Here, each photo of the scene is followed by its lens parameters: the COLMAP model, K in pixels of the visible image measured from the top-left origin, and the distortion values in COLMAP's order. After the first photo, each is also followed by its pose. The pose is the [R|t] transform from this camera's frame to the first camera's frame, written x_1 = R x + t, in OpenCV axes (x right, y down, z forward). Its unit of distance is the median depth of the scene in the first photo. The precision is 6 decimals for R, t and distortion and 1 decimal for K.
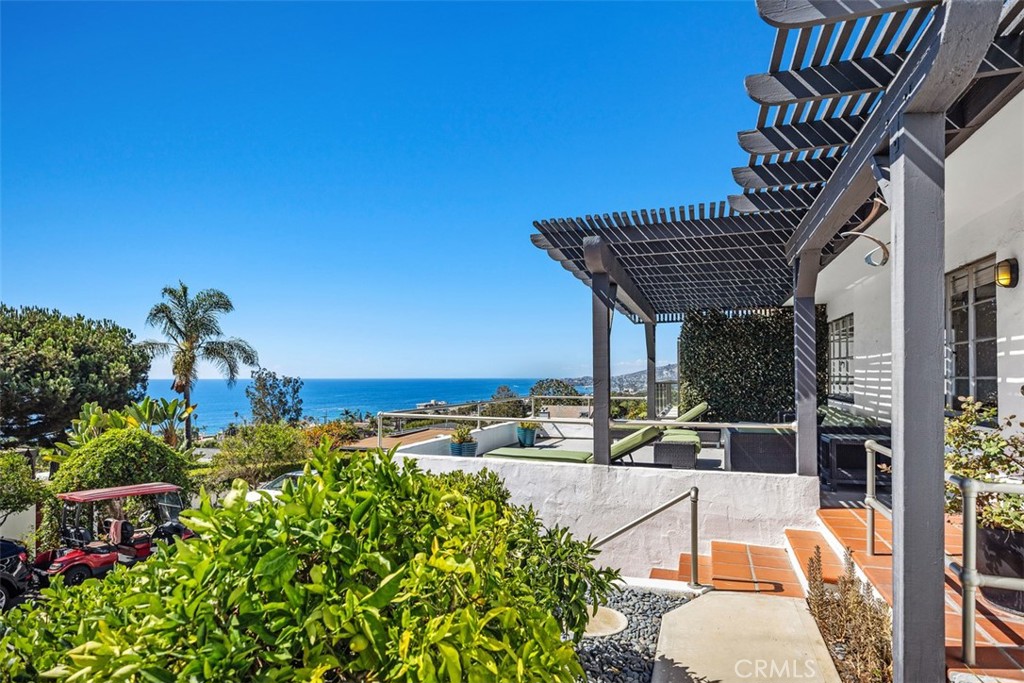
lens RADIAL K [[548.0, 0, 508.0], [0, 548.0, 372.3], [0, 0, 1]] dist [-0.000958, -0.000147]
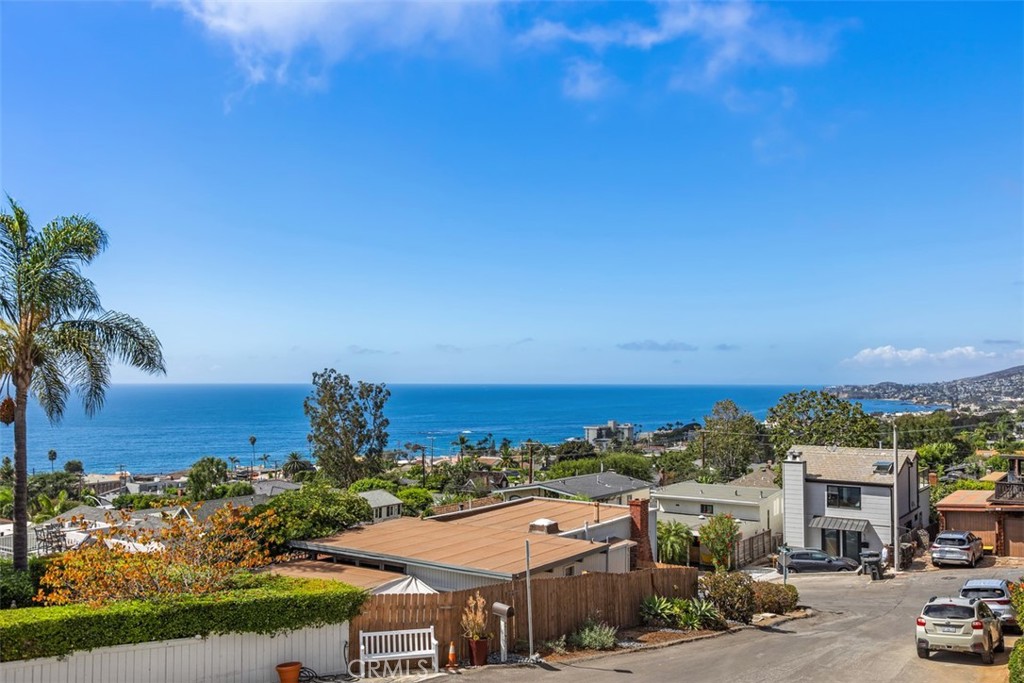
lens RADIAL K [[914.3, 0, 480.8], [0, 914.3, 343.1], [0, 0, 1]] dist [-0.009041, -0.011348]
pose [[0.962401, -0.009649, -0.271461, 0.040792], [0.000284, 0.999404, -0.034518, -0.007363], [0.271633, 0.033143, 0.961830, 0.314921]]
